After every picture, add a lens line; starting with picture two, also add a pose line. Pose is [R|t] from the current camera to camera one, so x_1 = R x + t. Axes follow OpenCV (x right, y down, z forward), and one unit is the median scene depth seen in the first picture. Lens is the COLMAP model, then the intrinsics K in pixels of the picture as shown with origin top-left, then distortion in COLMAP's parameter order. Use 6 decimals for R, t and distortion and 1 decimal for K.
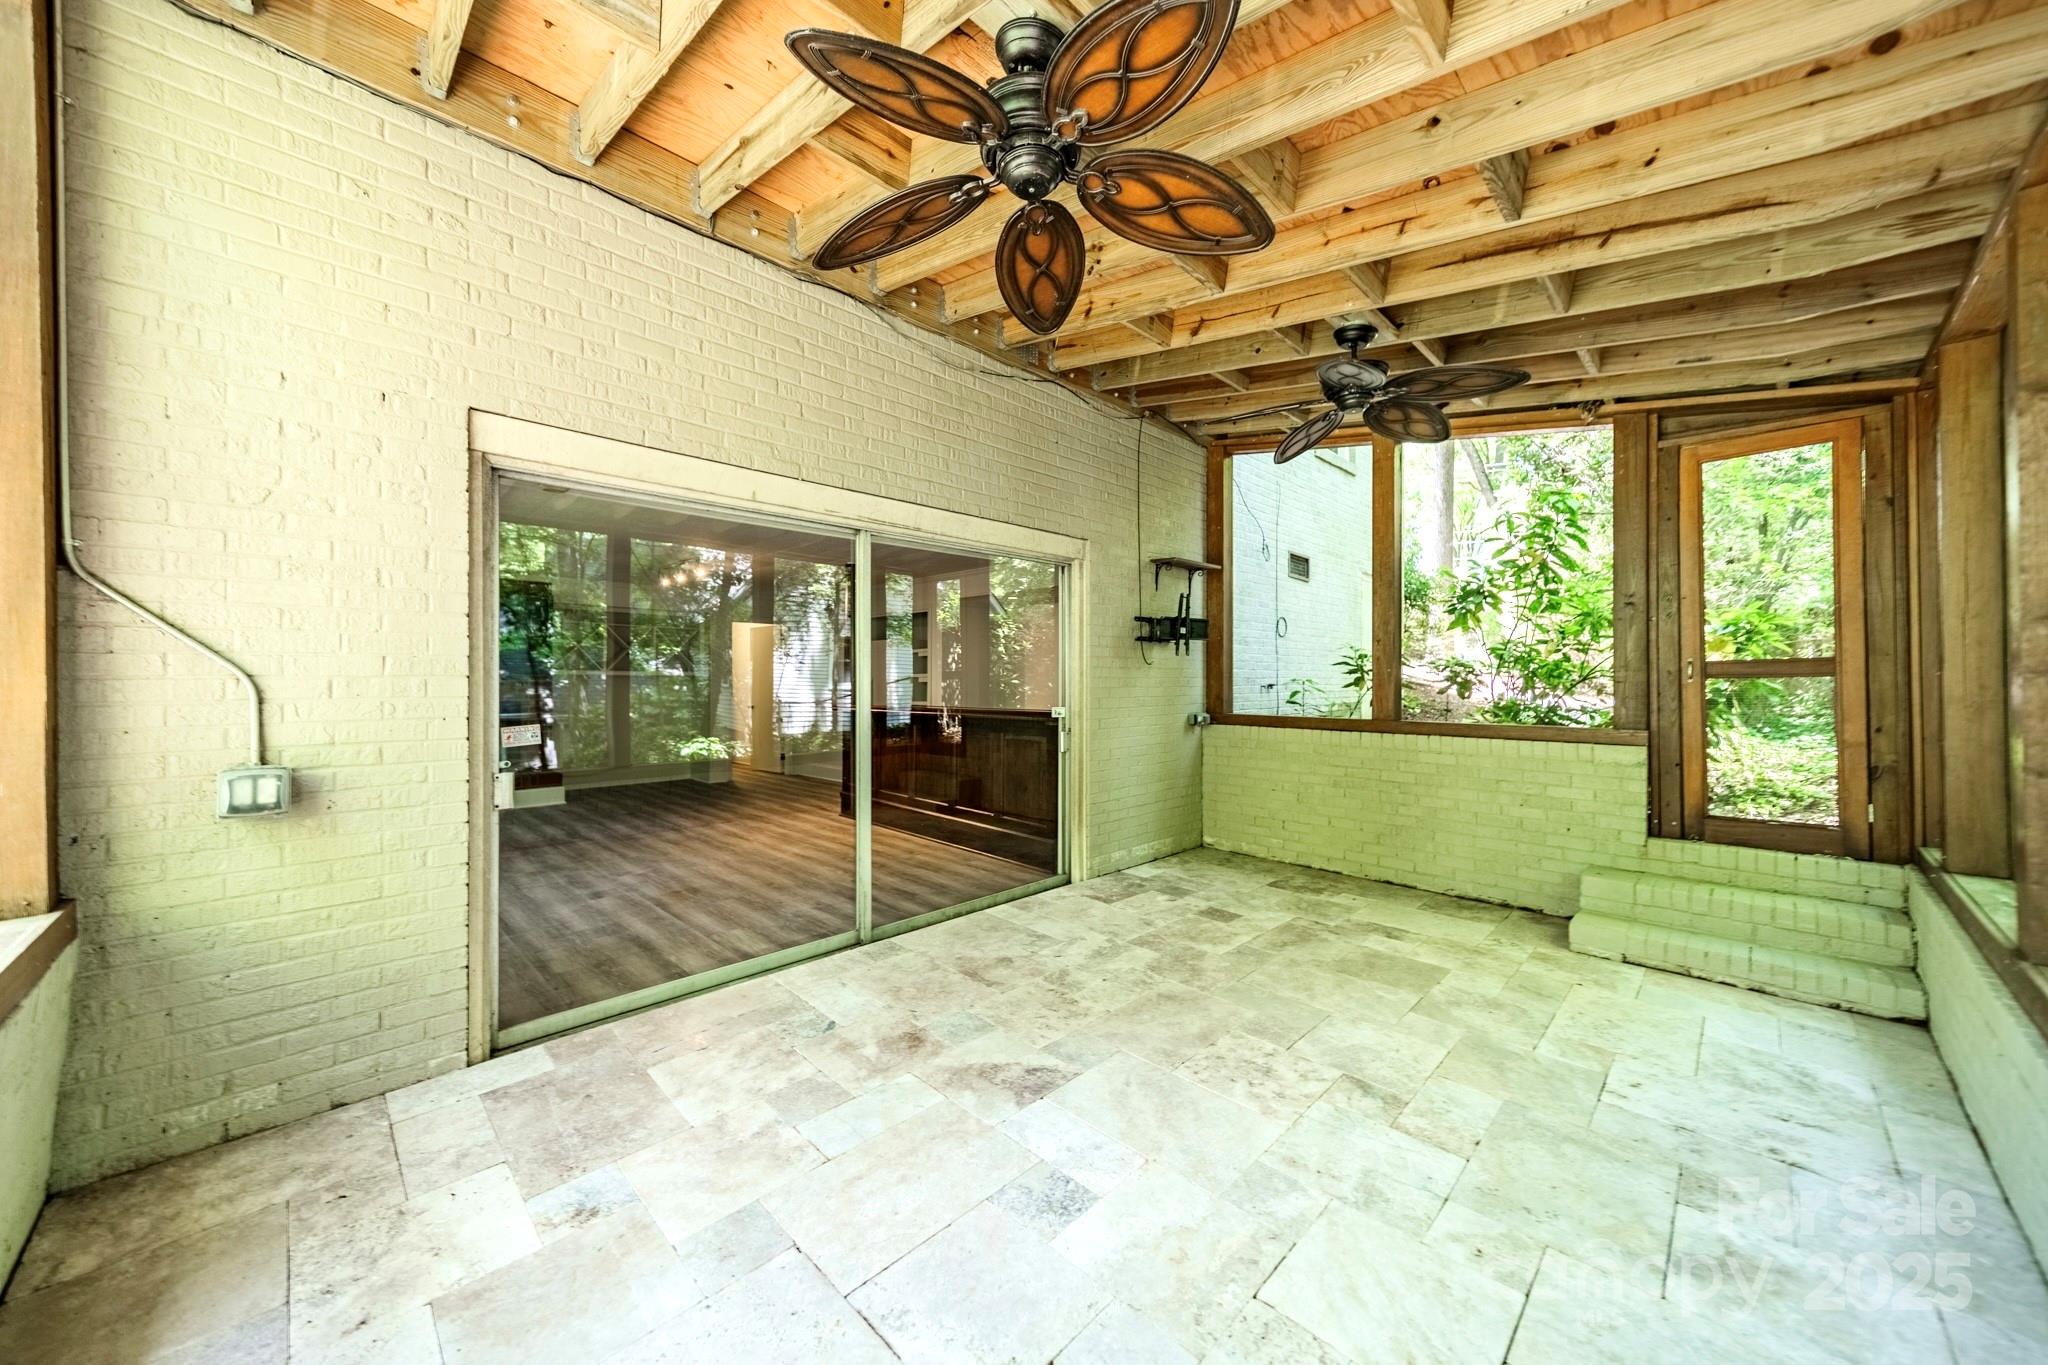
lens RADIAL K [[723.6, 0, 1032.5], [0, 723.6, 678.9], [0, 0, 1]] dist [0.007794, 0.000207]
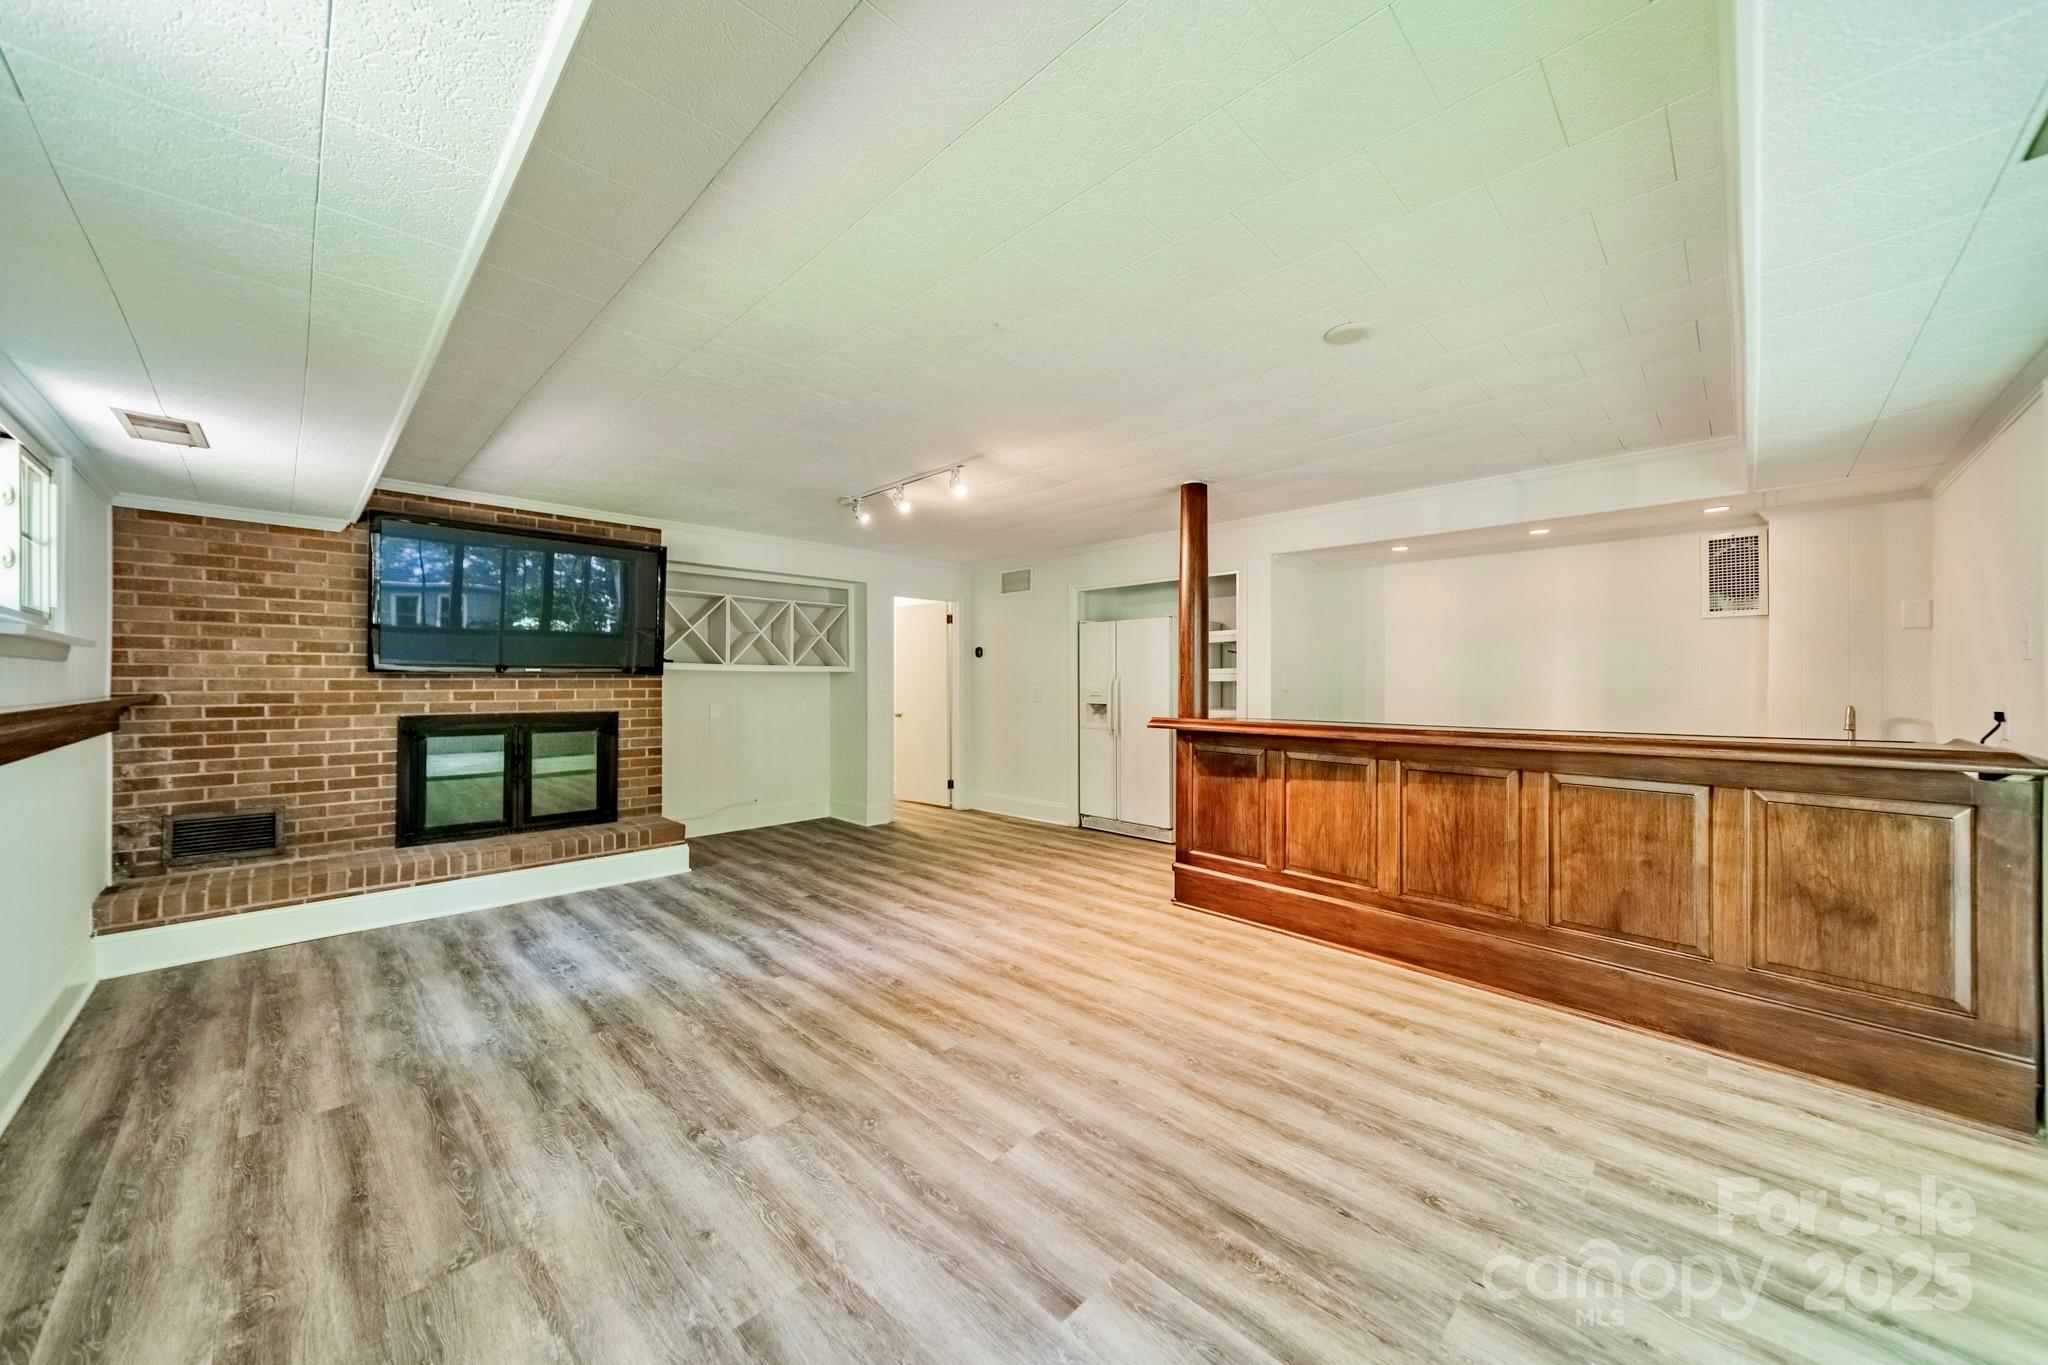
lens RADIAL K [[723.6, 0, 1032.5], [0, 723.6, 678.9], [0, 0, 1]] dist [0.007794, 0.000207]
pose [[0.999871, 0.006520, 0.014670, -0.392582], [-0.006580, 0.999970, 0.003995, 0.002782], [-0.014643, -0.004091, 0.999884, 0.414337]]
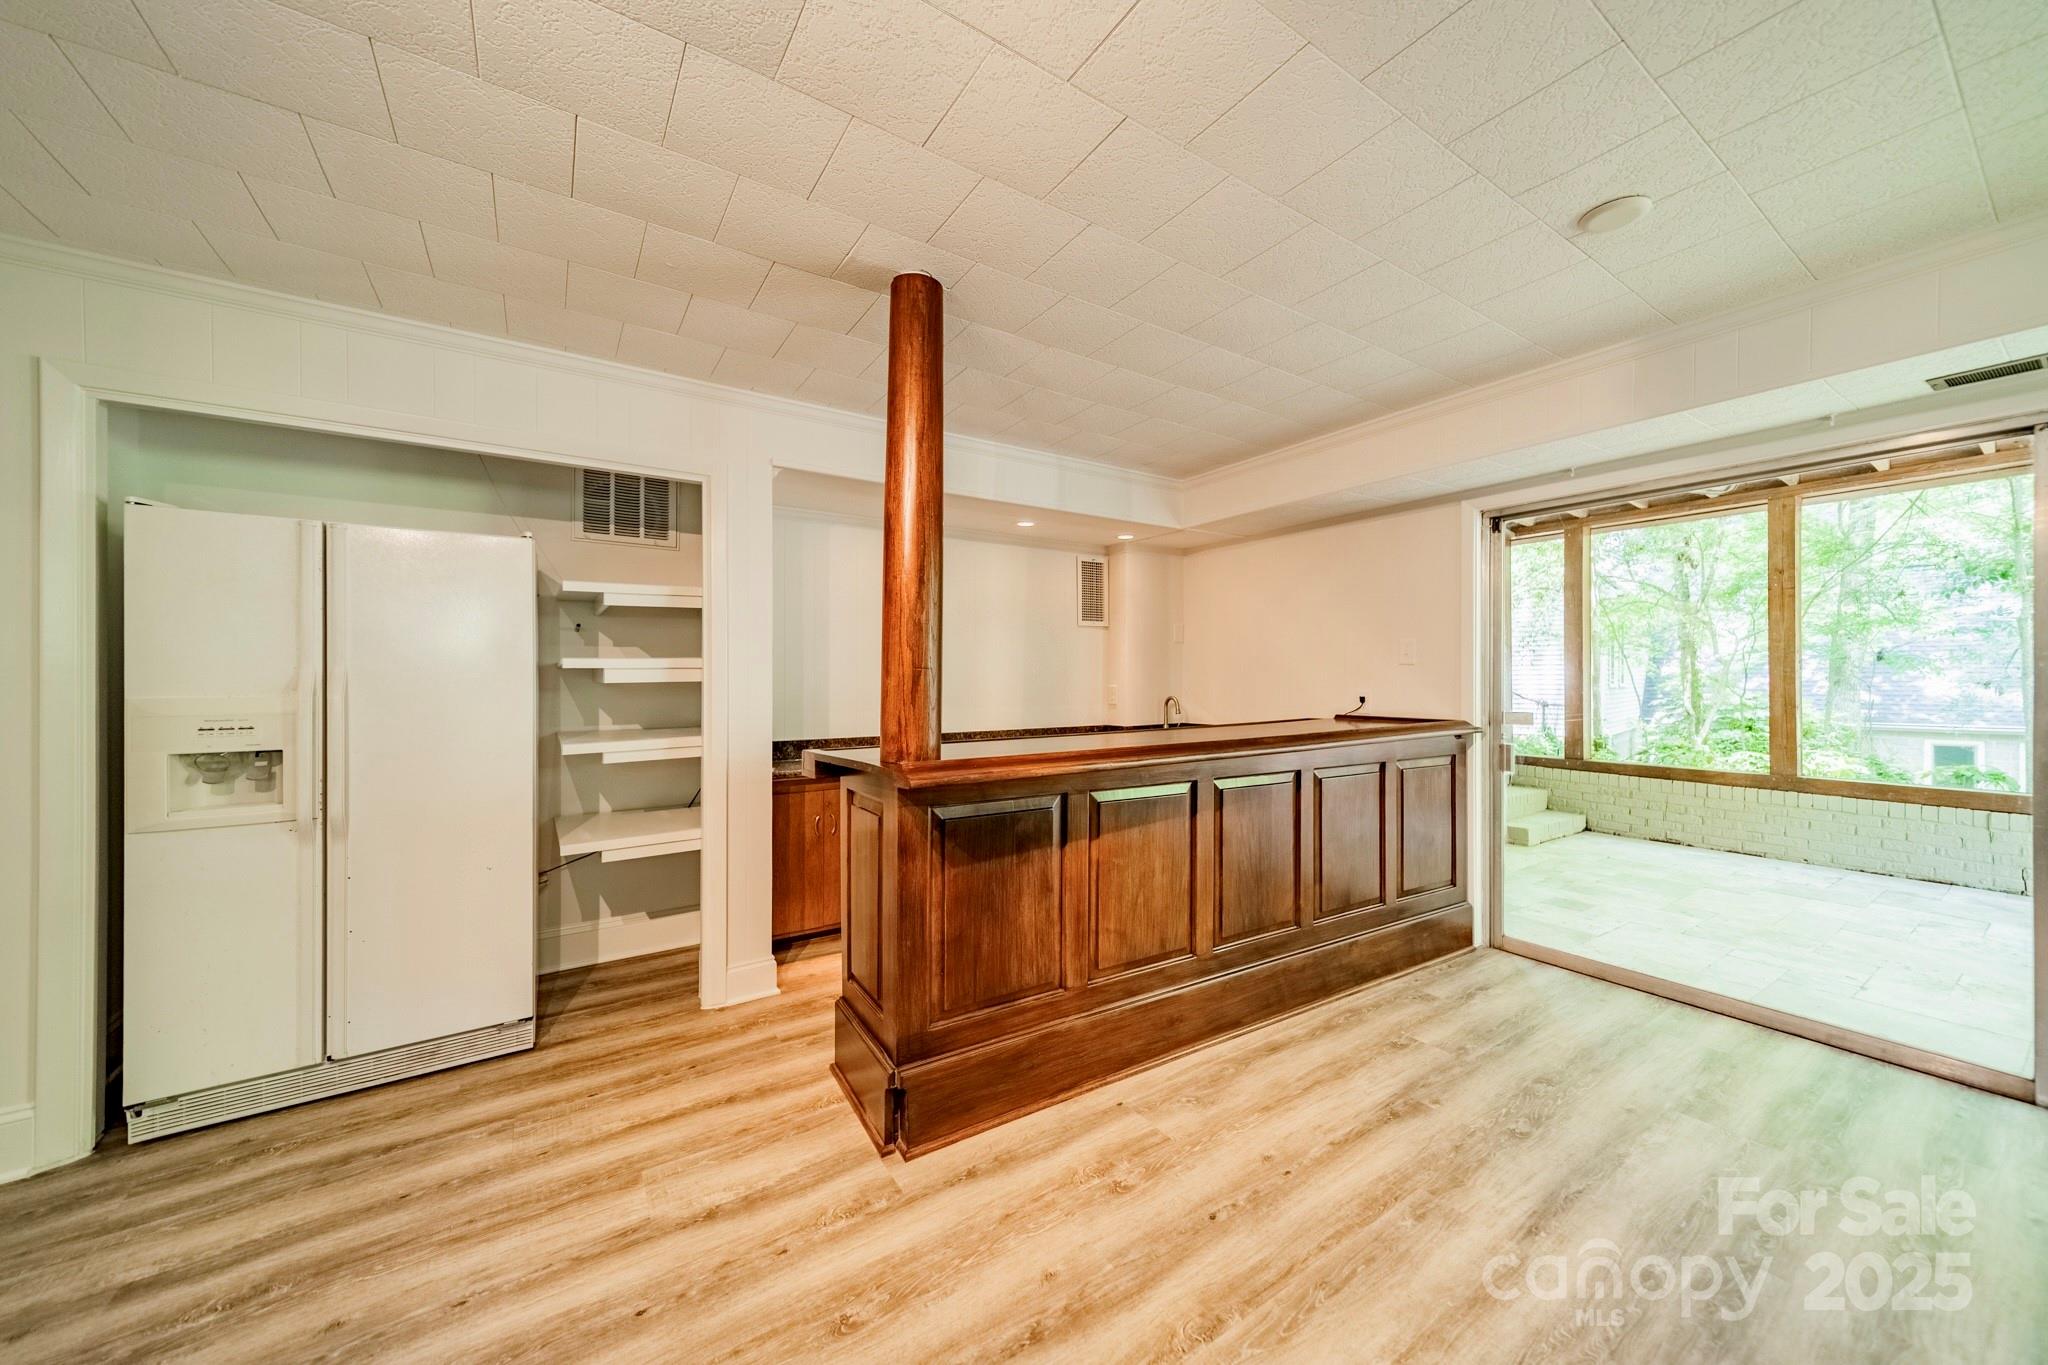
lens RADIAL K [[723.6, 0, 1032.5], [0, 723.6, 678.9], [0, 0, 1]] dist [0.007794, 0.000207]
pose [[0.193638, 0.003510, 0.981067, -0.561513], [-0.002940, 0.999991, -0.002997, 0.006167], [-0.981069, -0.002304, 0.193647, 1.012506]]
